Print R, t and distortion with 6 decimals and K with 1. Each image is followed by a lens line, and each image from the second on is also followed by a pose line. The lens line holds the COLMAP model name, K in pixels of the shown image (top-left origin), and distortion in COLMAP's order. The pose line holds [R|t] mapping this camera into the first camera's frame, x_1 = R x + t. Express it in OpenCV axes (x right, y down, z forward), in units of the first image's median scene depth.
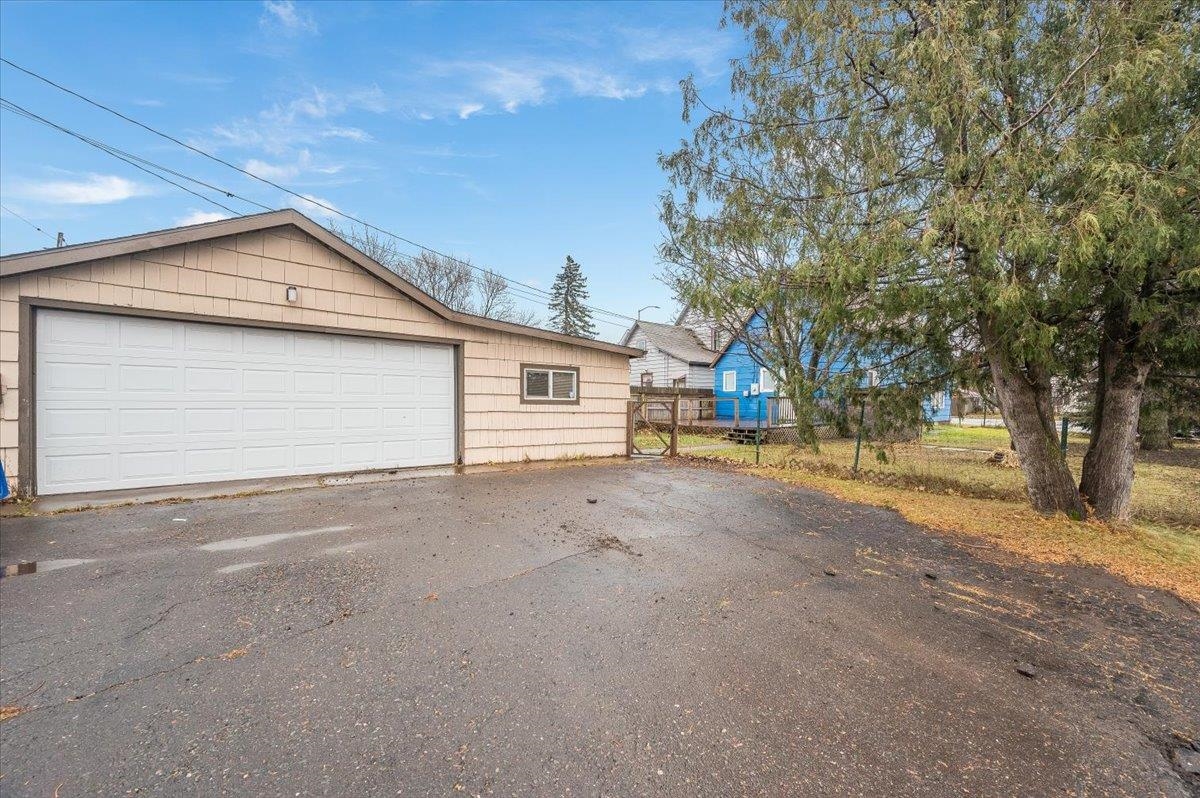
lens RADIAL K [[482.5, 0, 601.1], [0, 482.5, 402.6], [0, 0, 1]] dist [0.001596, 0.000264]
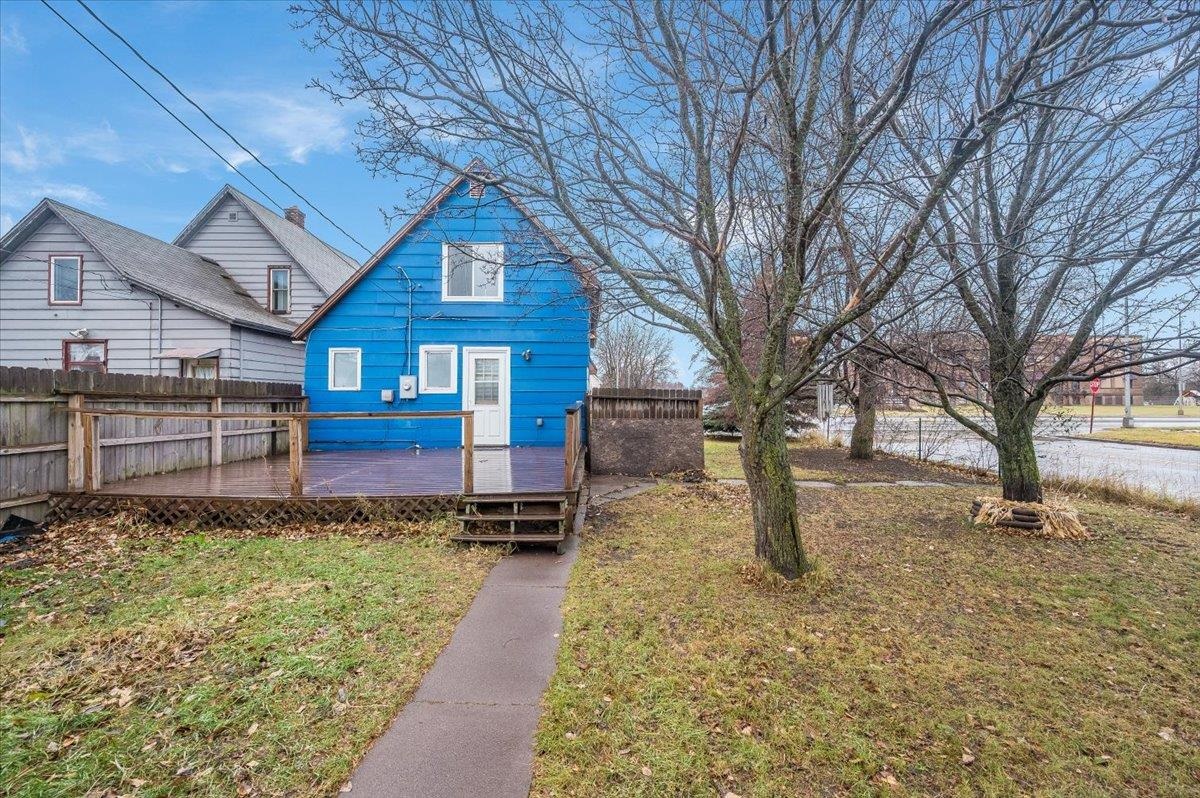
lens RADIAL K [[482.5, 0, 605.3], [0, 482.5, 397.8], [0, 0, 1]] dist [0.001596, 0.000264]
pose [[0.600027, 0.002908, 0.799975, 0.037058], [-0.000012, 0.999993, -0.003626, -0.013216], [-0.799980, 0.002167, 0.600023, 0.467557]]
